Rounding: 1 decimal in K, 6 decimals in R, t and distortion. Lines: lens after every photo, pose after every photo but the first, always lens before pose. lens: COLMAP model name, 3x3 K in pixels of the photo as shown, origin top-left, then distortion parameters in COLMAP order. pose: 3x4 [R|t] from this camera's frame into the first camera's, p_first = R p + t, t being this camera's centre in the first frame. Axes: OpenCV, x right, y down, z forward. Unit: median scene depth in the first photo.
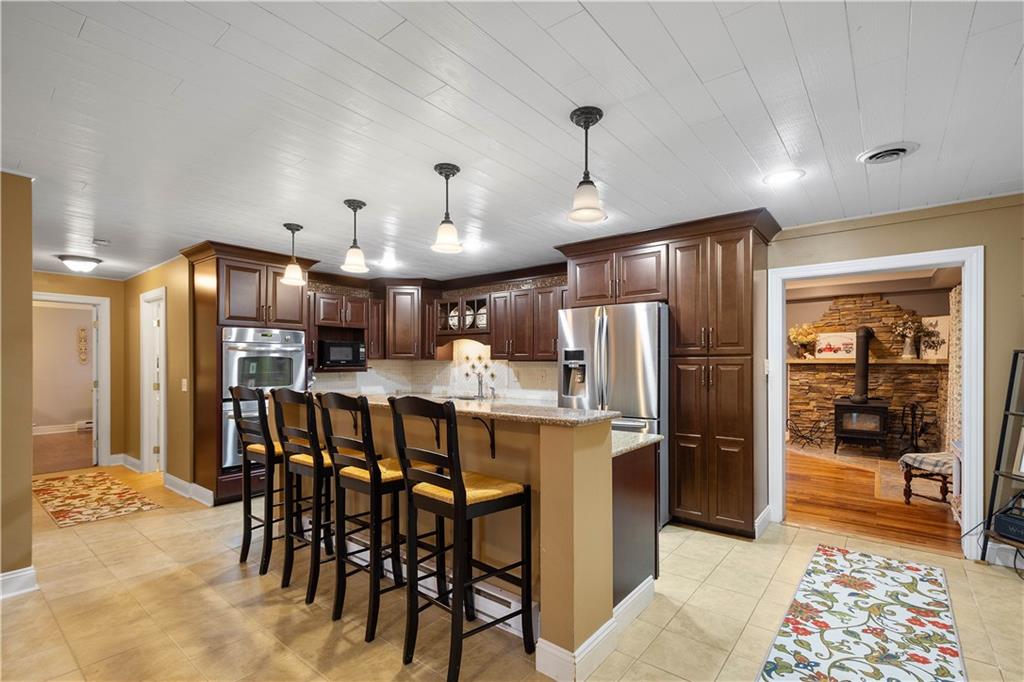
lens RADIAL K [[449.5, 0, 524.2], [0, 449.5, 364.3], [0, 0, 1]] dist [0.002537, 0.000000]
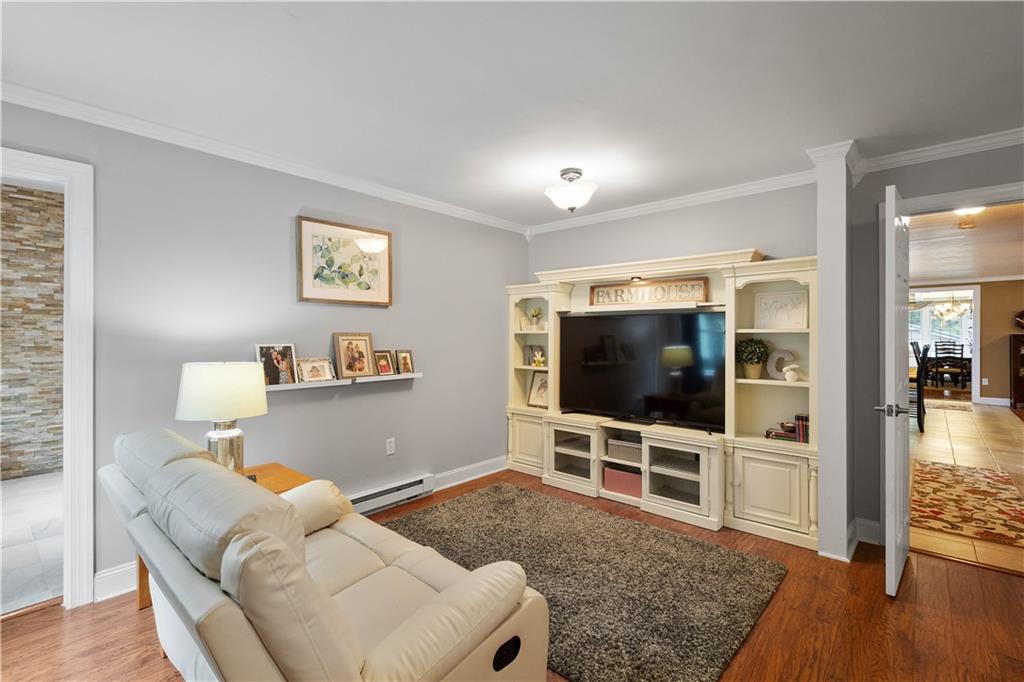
lens RADIAL K [[449.5, 0, 506.5], [0, 449.5, 338.7], [0, 0, 1]] dist [0.002537, 0.000000]
pose [[-0.998456, 0.000130, 0.055548, 1.342679], [0.000227, 0.999998, 0.001752, 0.000326], [-0.055547, 0.001762, -0.998455, 1.561106]]
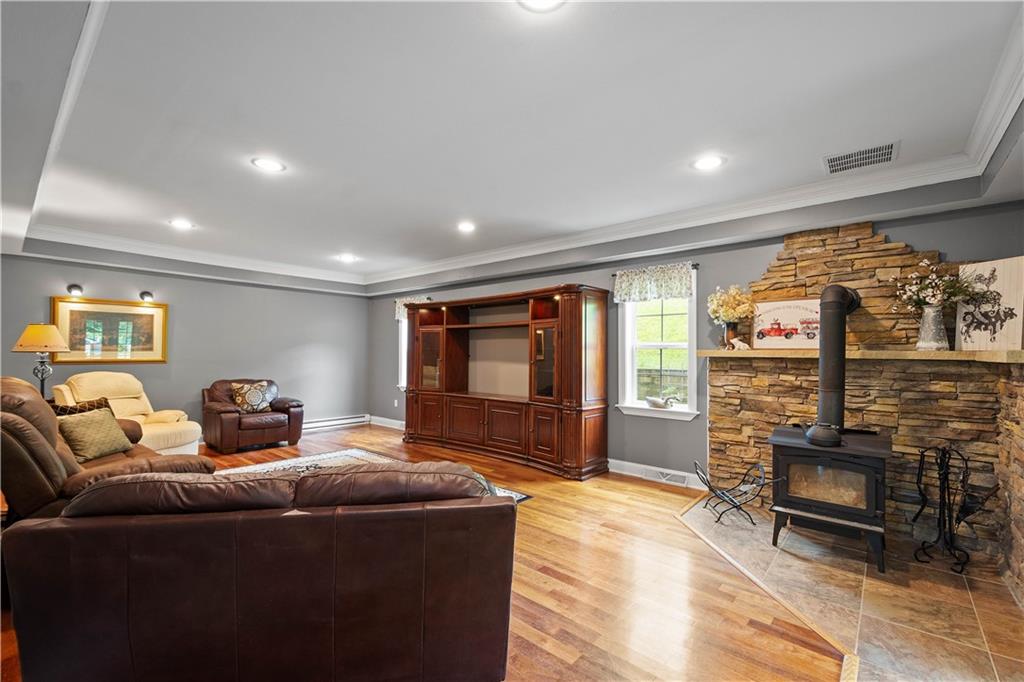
lens RADIAL K [[449.5, 0, 502.0], [0, 449.5, 347.4], [0, 0, 1]] dist [0.002537, 0.000000]
pose [[0.999094, 0.001159, -0.042536, 0.404315], [-0.001586, 0.999949, -0.010012, -0.009282], [0.042523, 0.010070, 0.999045, 0.485773]]
